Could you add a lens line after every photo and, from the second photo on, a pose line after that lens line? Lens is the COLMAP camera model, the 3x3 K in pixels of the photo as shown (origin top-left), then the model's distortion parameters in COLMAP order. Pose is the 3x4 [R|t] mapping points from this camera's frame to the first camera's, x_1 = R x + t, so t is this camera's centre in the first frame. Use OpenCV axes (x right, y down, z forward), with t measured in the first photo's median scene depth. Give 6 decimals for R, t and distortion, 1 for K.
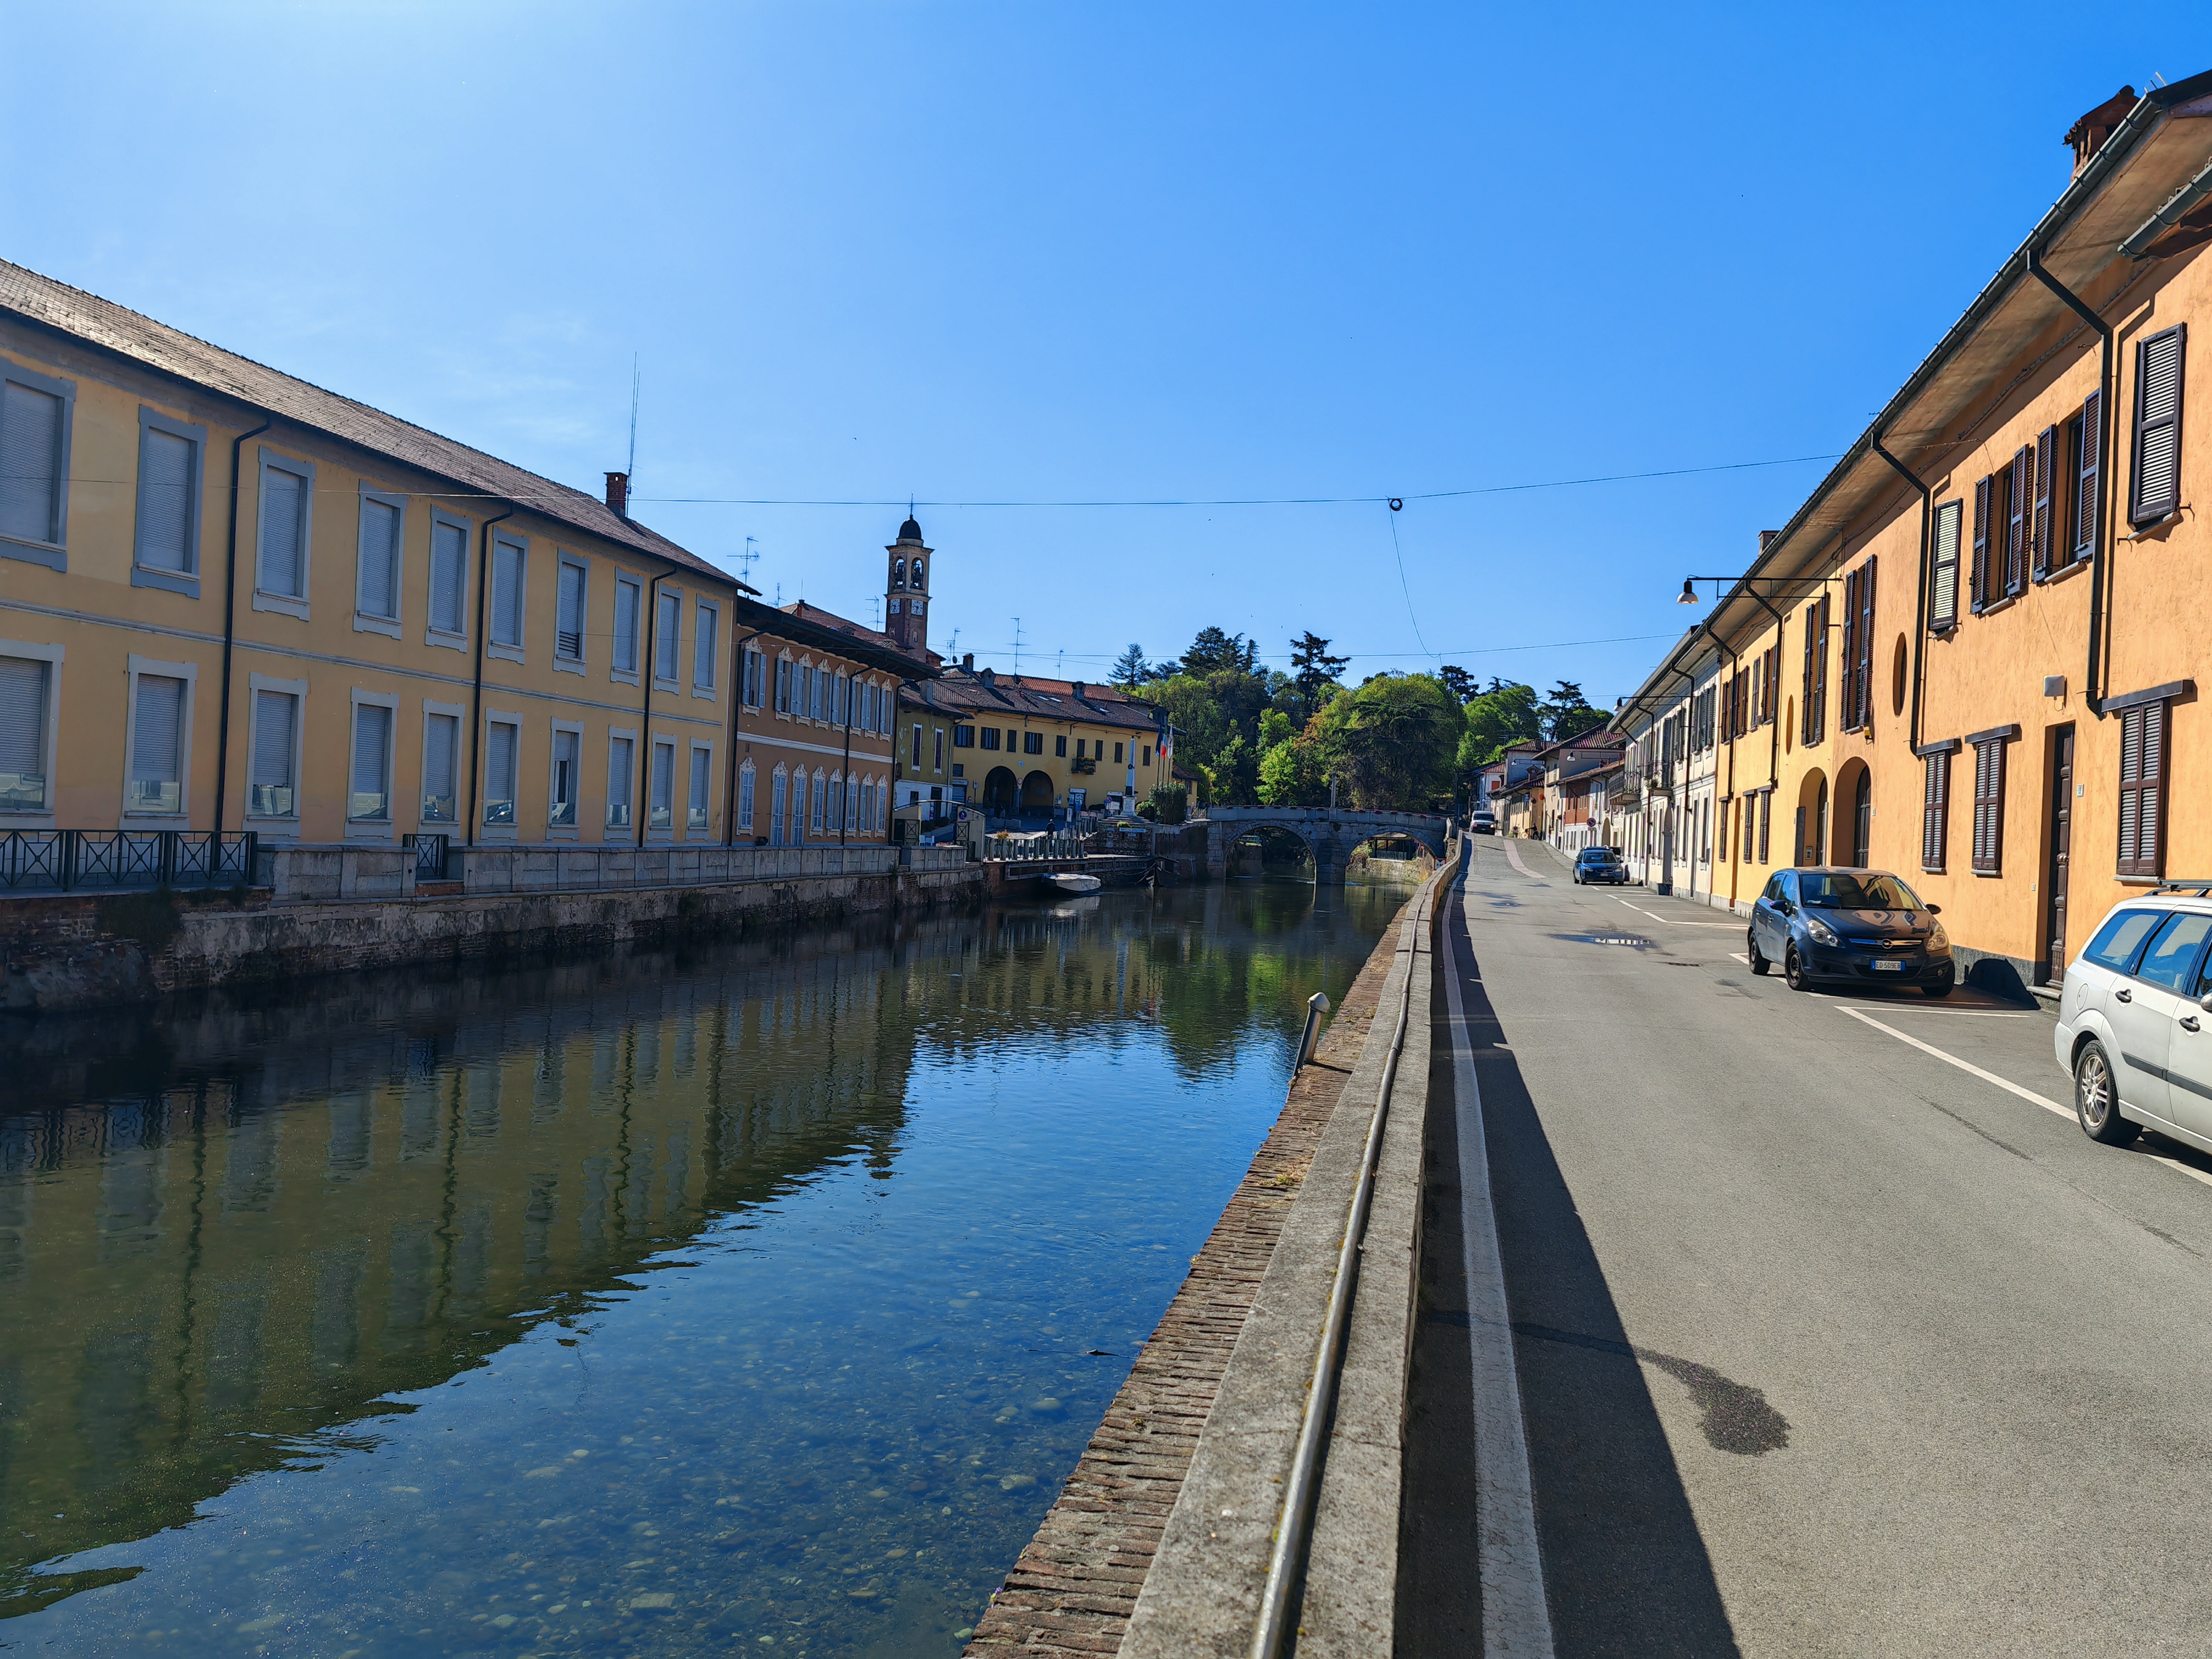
lens RADIAL K [[1742.2, 0, 1137.4], [0, 1742.2, 795.0], [0, 0, 1]] dist [0.075234, -0.071196]
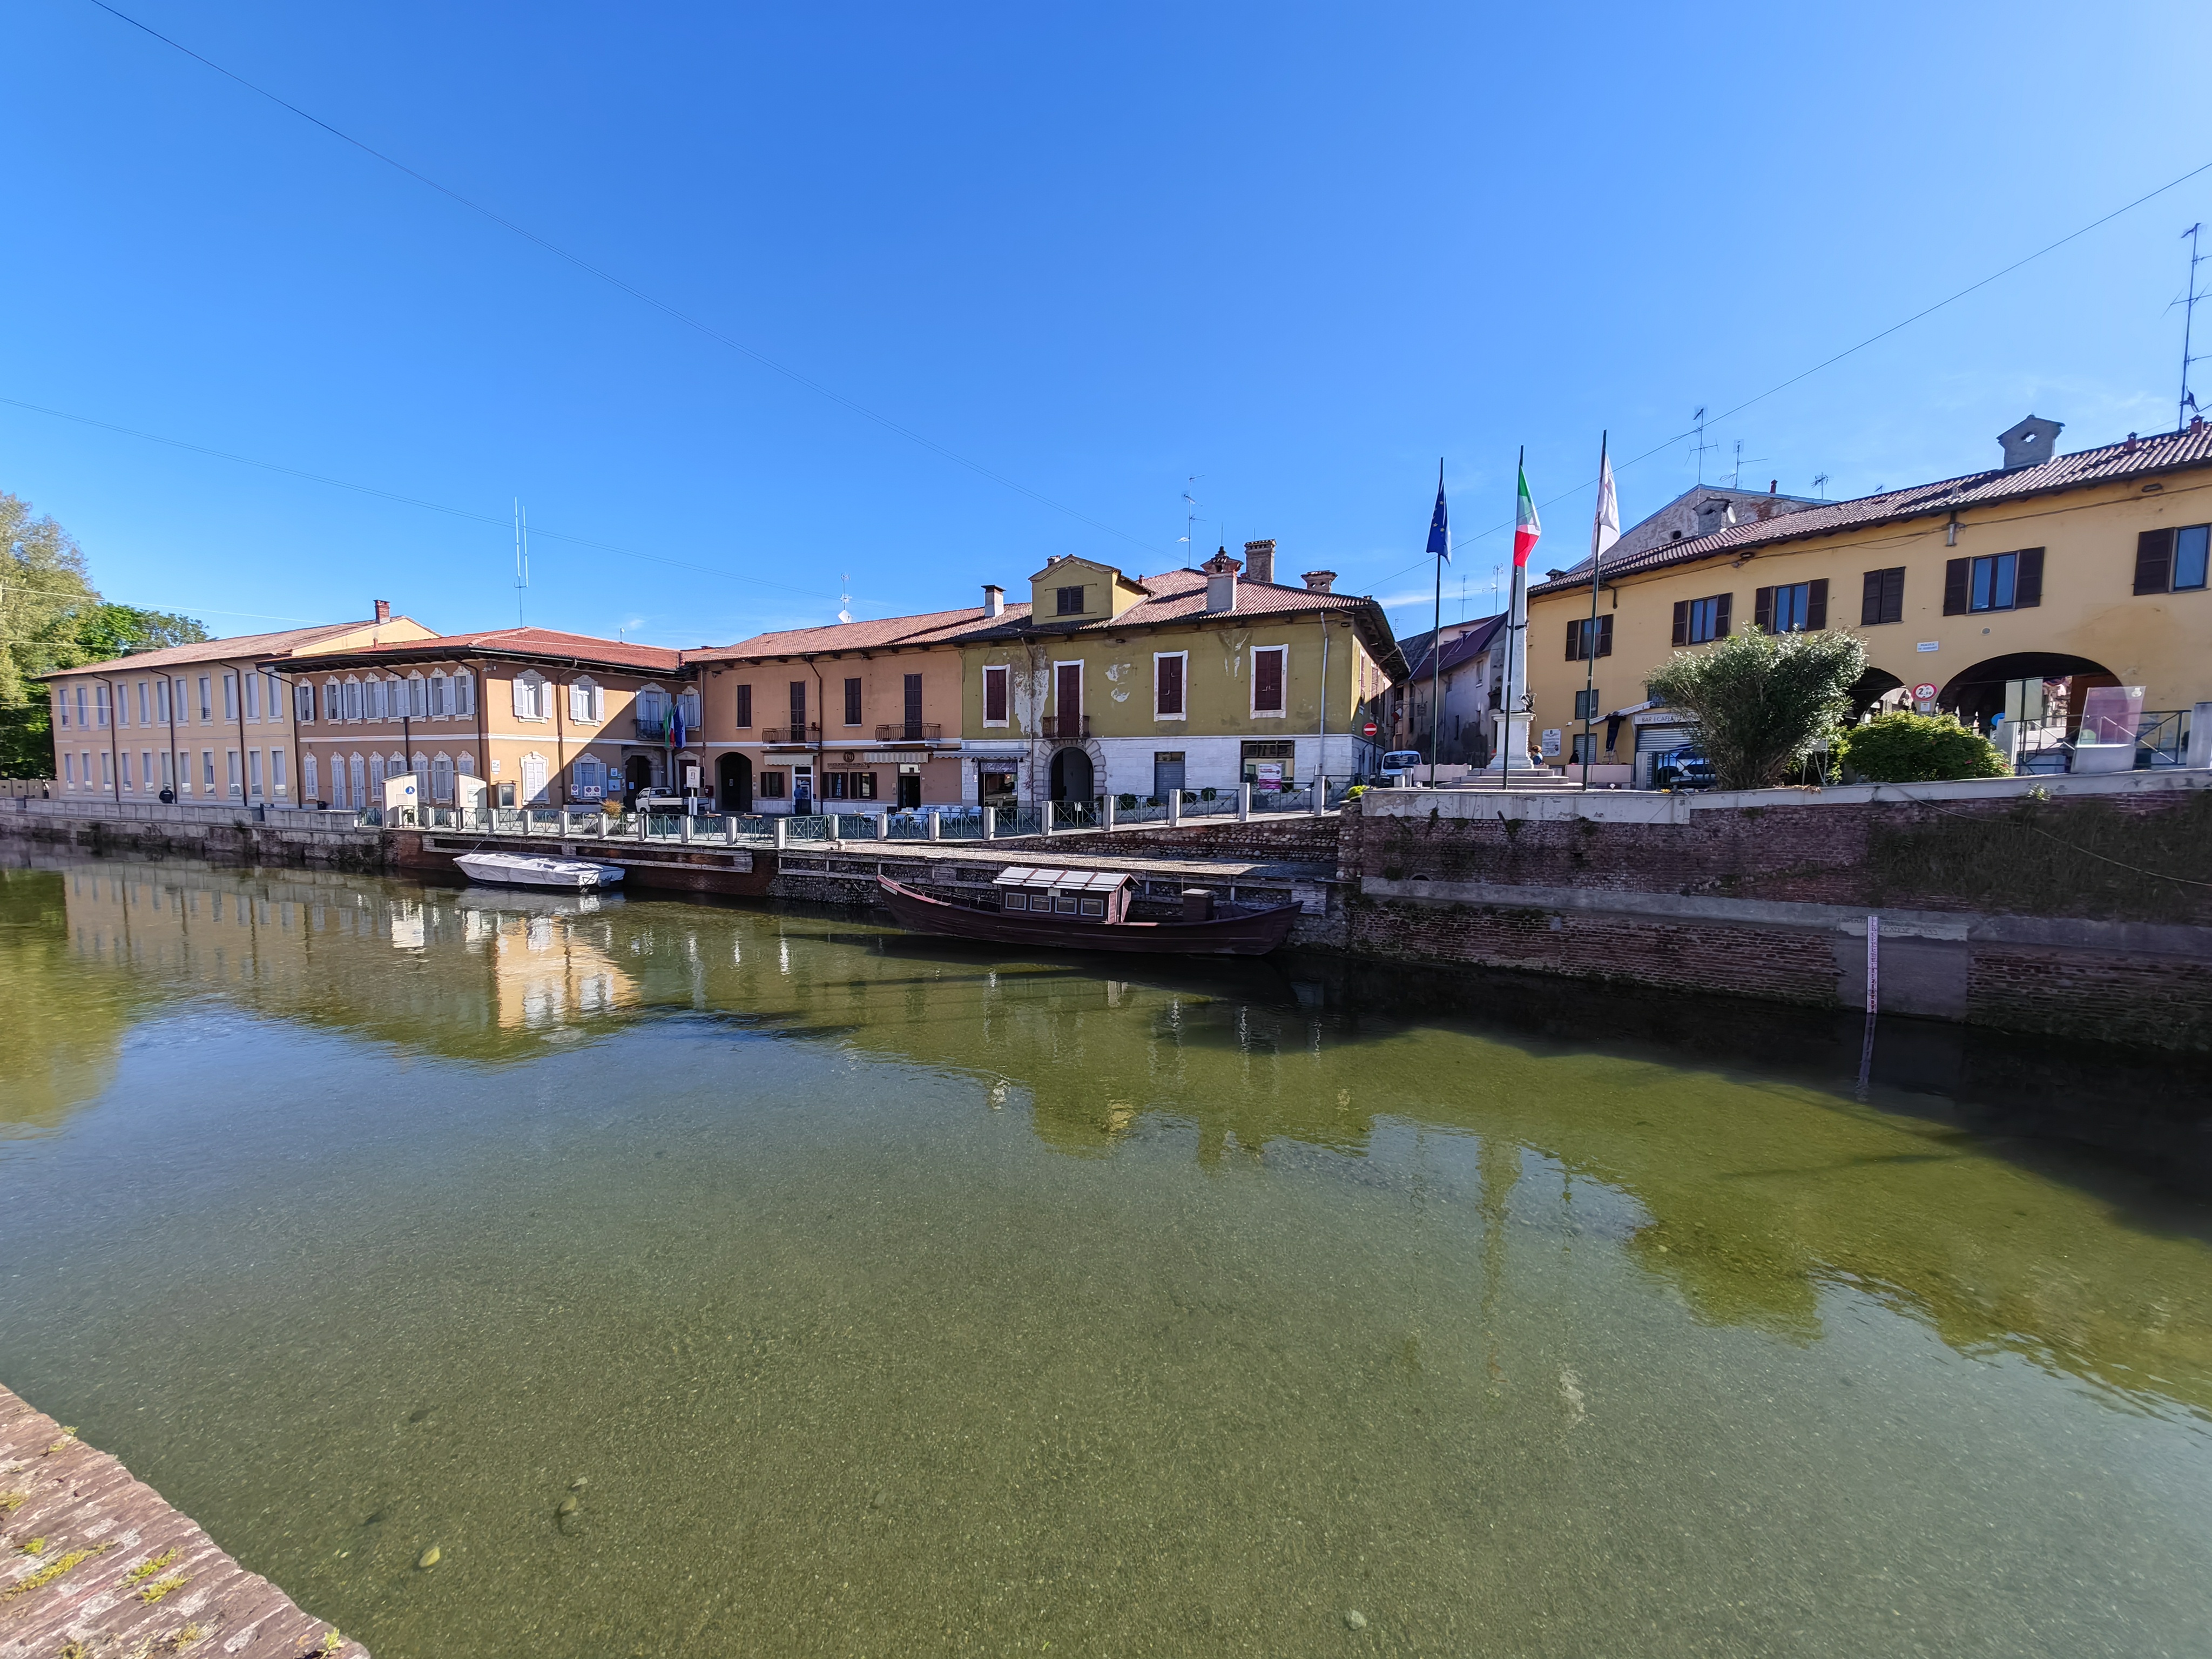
lens RADIAL K [[864.7, 0, 1090.8], [0, 864.7, 815.3], [0, 0, 1]] dist [0.003531, 0.000212]
pose [[-0.259694, -0.006870, -0.965666, 0.312196], [0.002378, 0.999967, -0.007753, 0.038369], [0.965688, -0.004310, -0.259669, 1.634416]]
